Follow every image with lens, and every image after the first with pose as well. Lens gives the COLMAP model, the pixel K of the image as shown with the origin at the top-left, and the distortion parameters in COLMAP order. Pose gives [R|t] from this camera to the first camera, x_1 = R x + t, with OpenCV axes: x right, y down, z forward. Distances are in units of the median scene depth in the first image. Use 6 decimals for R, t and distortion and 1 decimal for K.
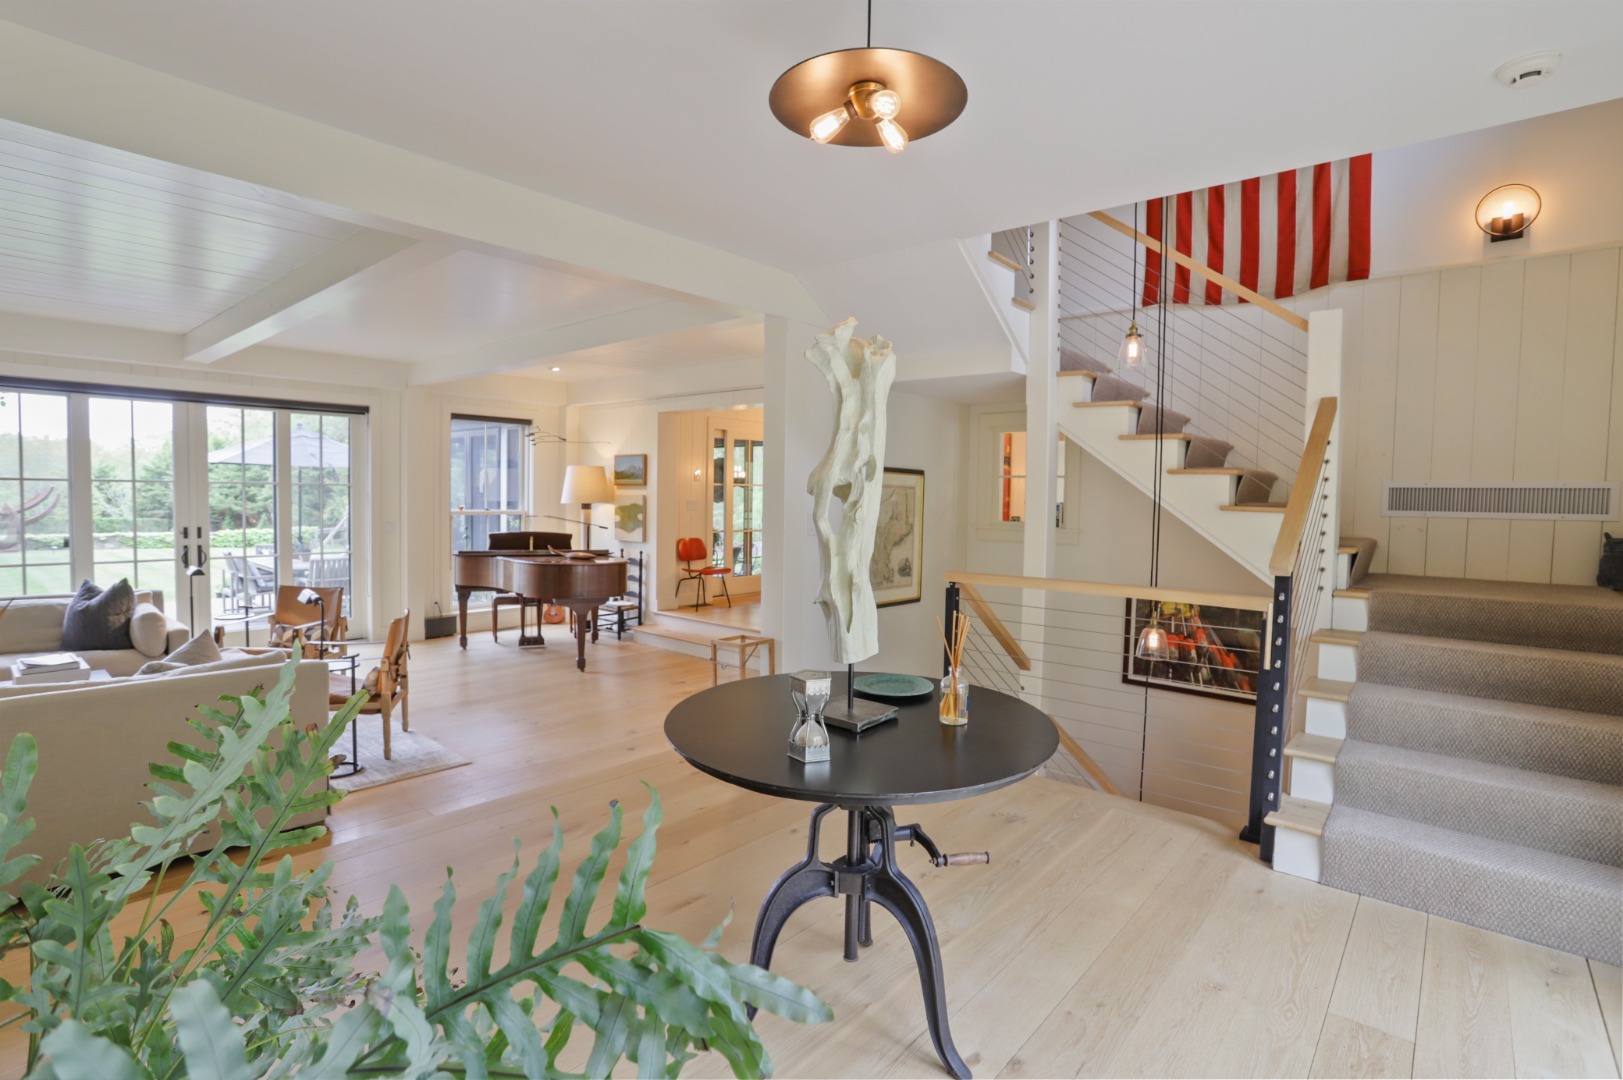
lens RADIAL K [[830.4, 0, 819.2], [0, 830.4, 535.9], [0, 0, 1]] dist [-0.038648, 0.015687]
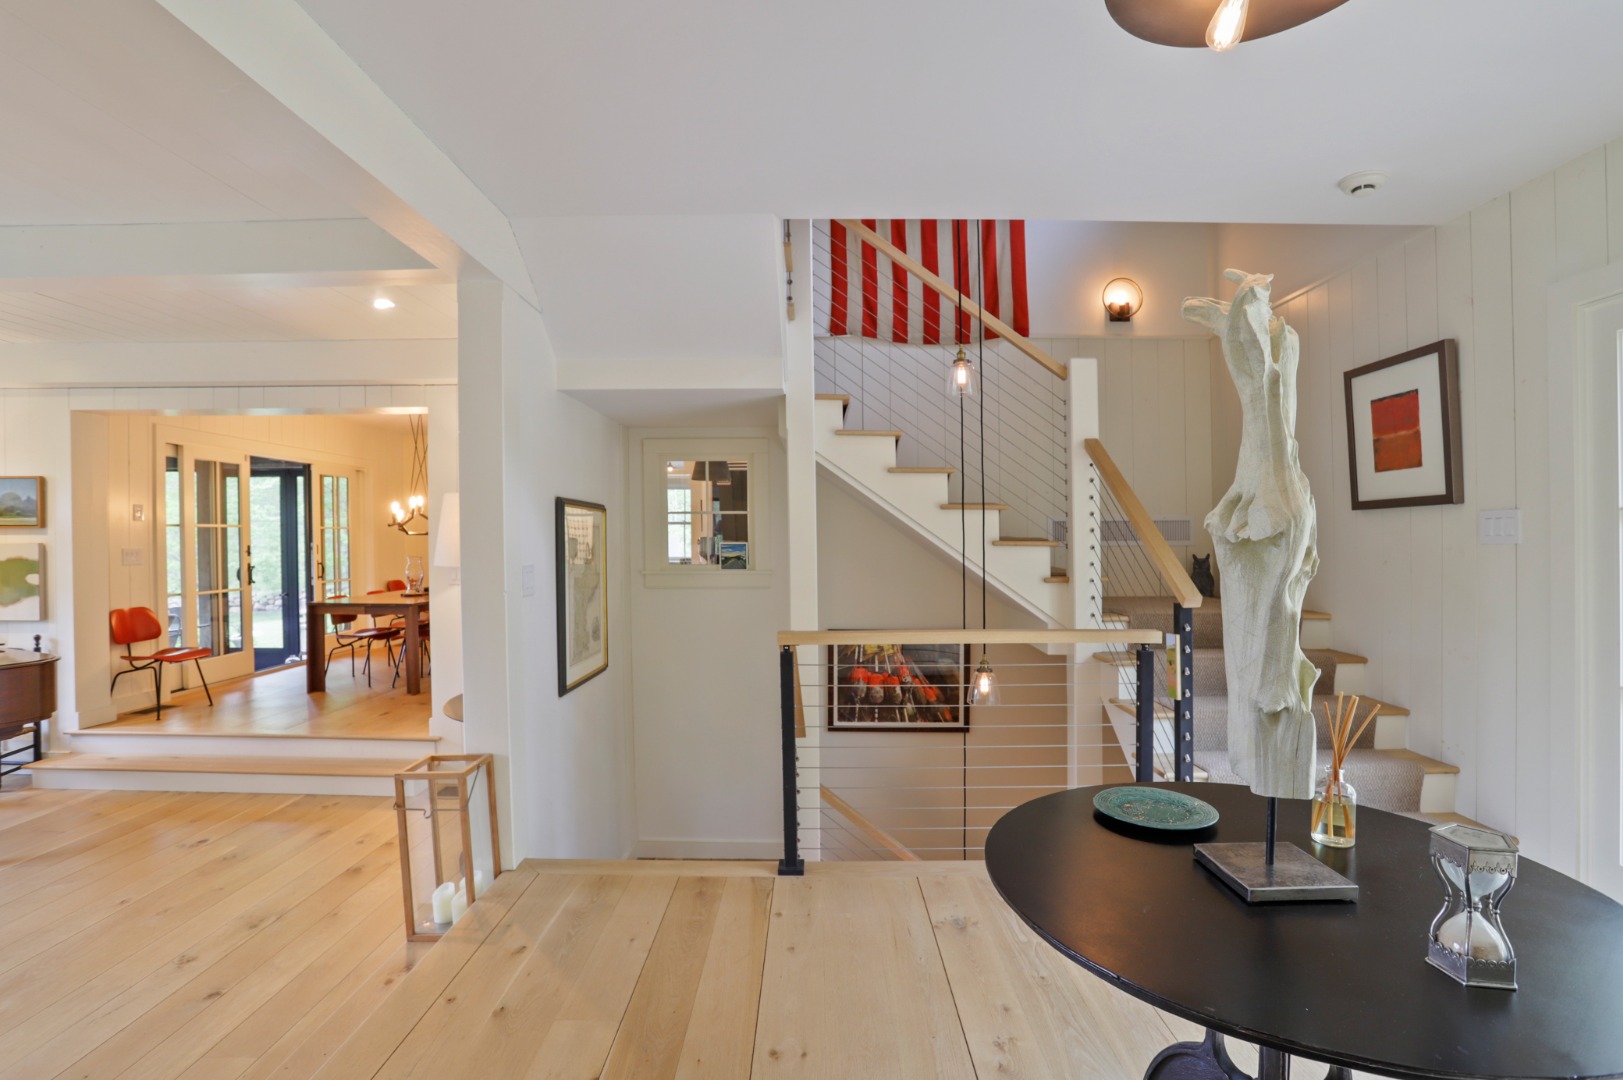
lens RADIAL K [[830.4, 0, 811.6], [0, 830.4, 537.7], [0, 0, 1]] dist [-0.038648, 0.015687]
pose [[0.767940, -0.014503, 0.640358, -0.159569], [0.044271, 0.998555, -0.030475, -0.009772], [-0.638990, 0.051752, 0.767472, 0.176597]]
